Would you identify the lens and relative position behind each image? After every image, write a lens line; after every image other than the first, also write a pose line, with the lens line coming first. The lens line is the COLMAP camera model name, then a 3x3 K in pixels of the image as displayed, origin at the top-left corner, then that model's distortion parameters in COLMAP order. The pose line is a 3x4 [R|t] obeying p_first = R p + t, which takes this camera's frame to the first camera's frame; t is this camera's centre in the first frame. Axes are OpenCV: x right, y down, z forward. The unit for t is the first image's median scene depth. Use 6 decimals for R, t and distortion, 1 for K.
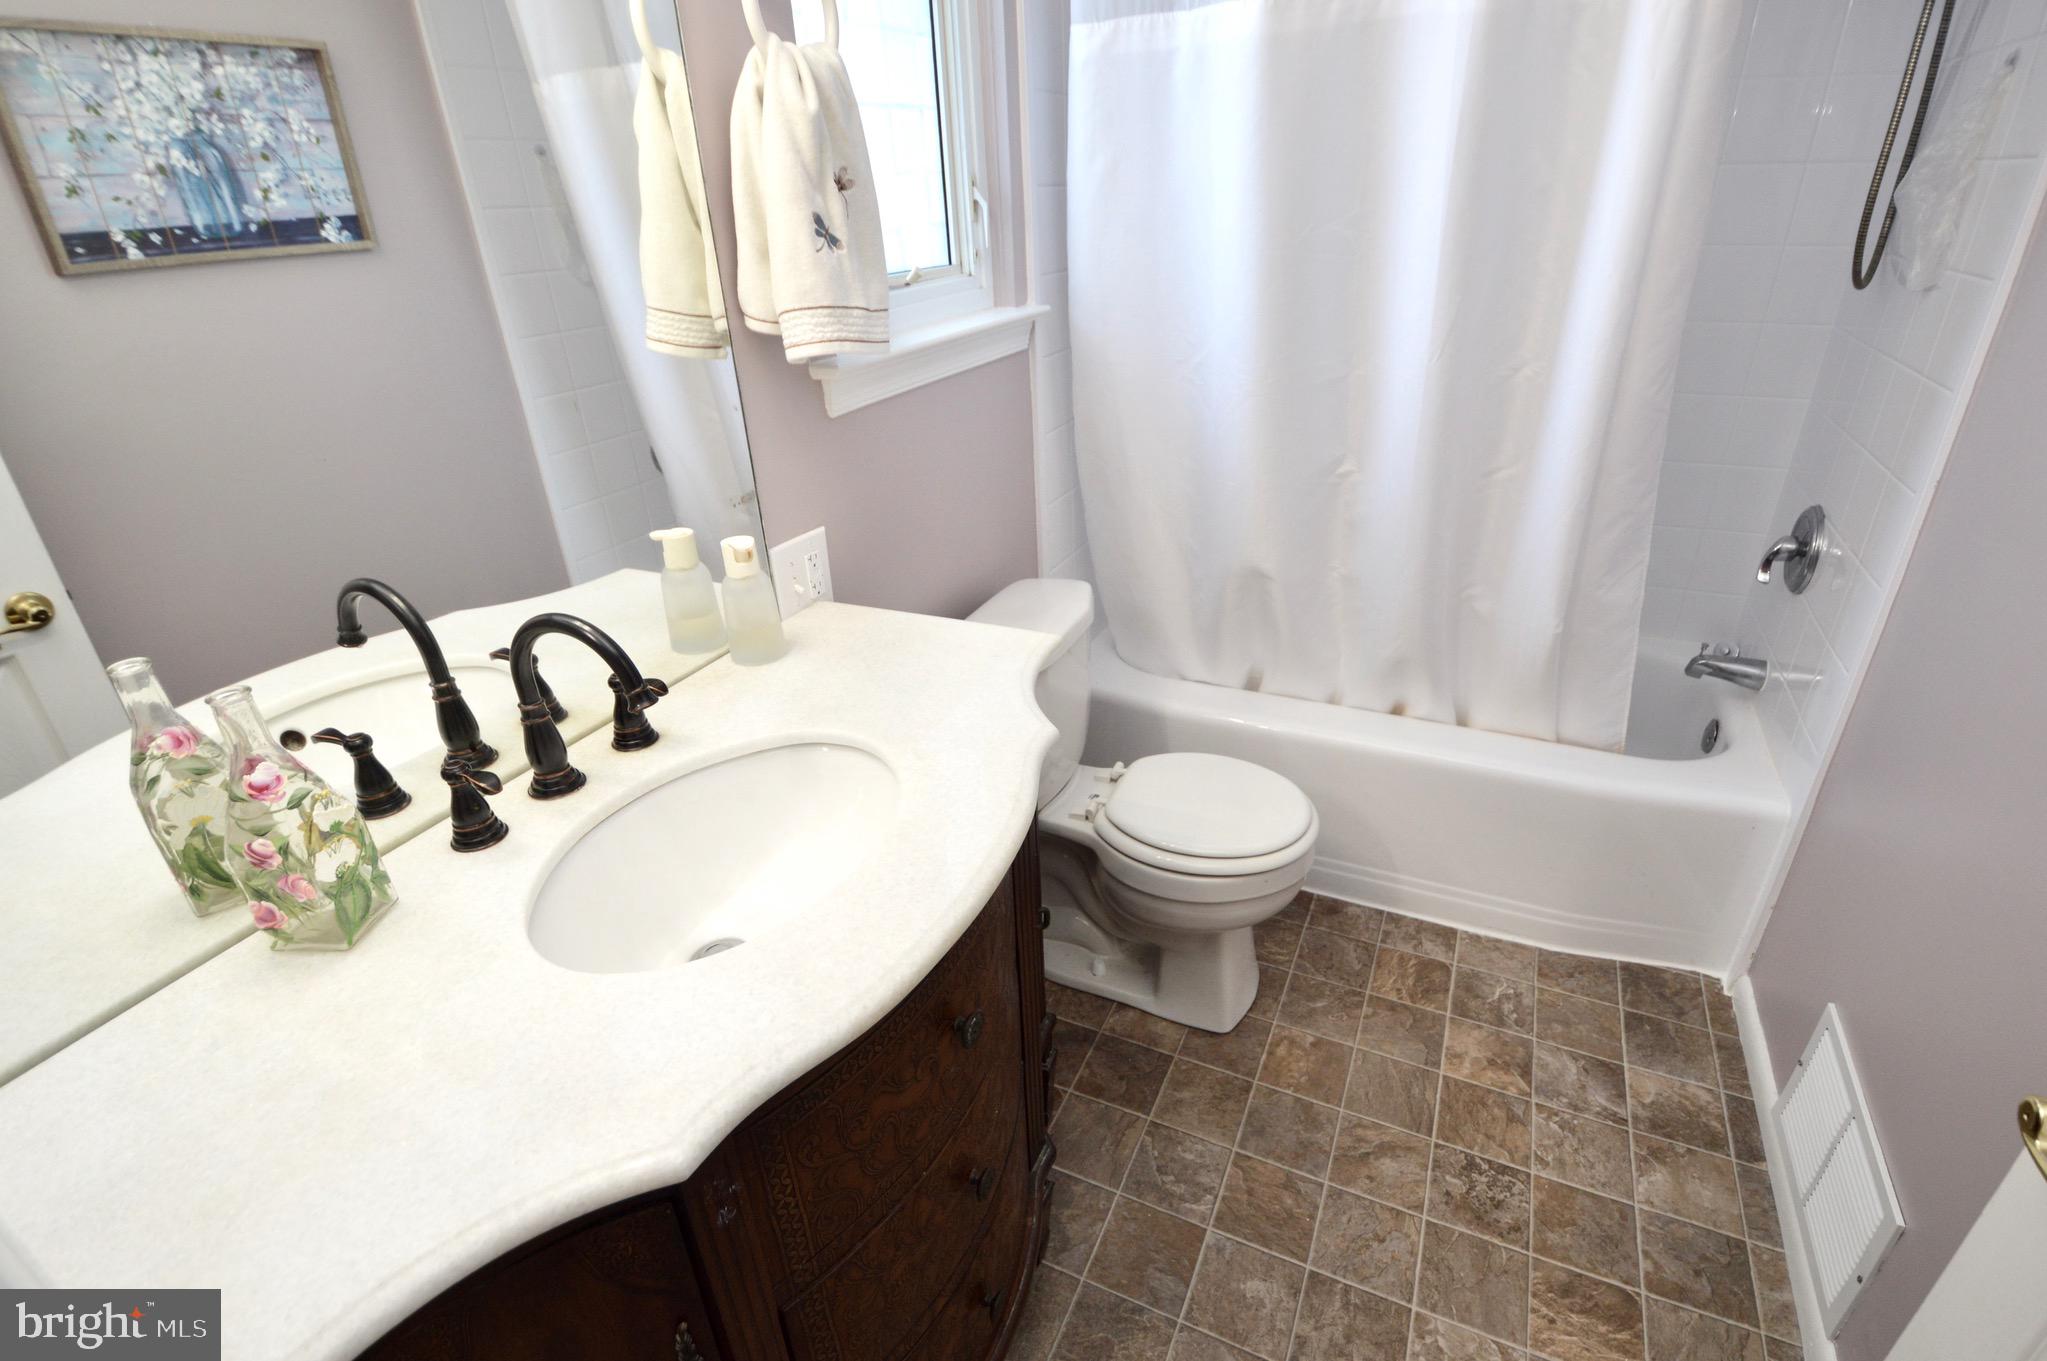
lens RADIAL K [[967.3, 0, 1043.1], [0, 967.3, 699.0], [0, 0, 1]] dist [0.002183, -0.014148]
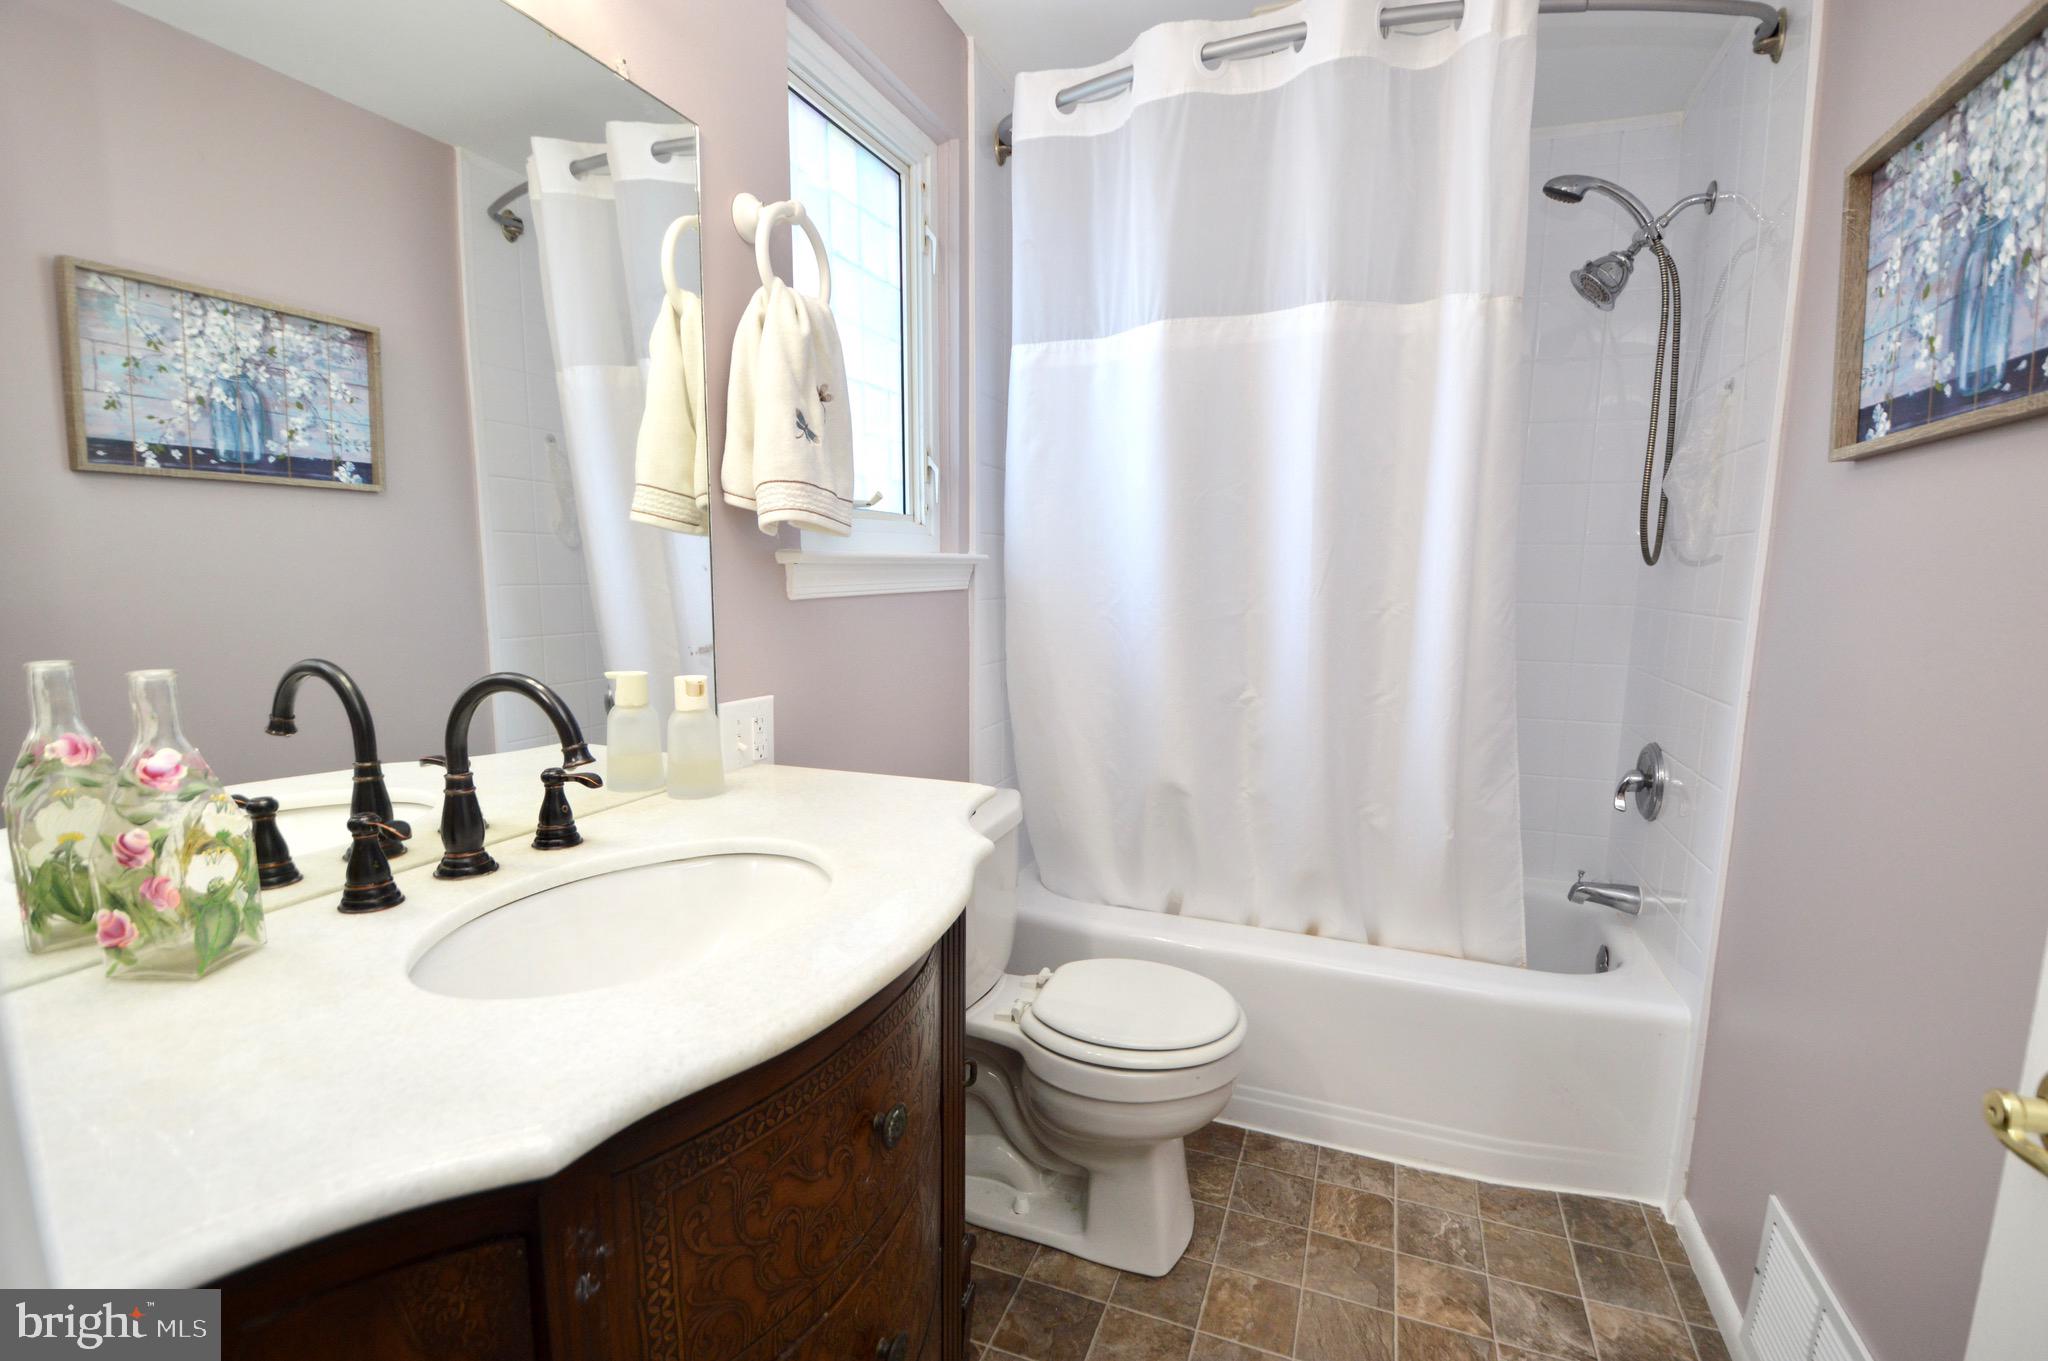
lens RADIAL K [[912.2, 0, 1048.1], [0, 912.2, 698.9], [0, 0, 1]] dist [0.011116, -0.020583]
pose [[0.995894, 0.034831, 0.083560, -0.007382], [-0.004686, 0.941617, -0.336654, 0.126104], [-0.090407, 0.334880, 0.937914, 0.026234]]
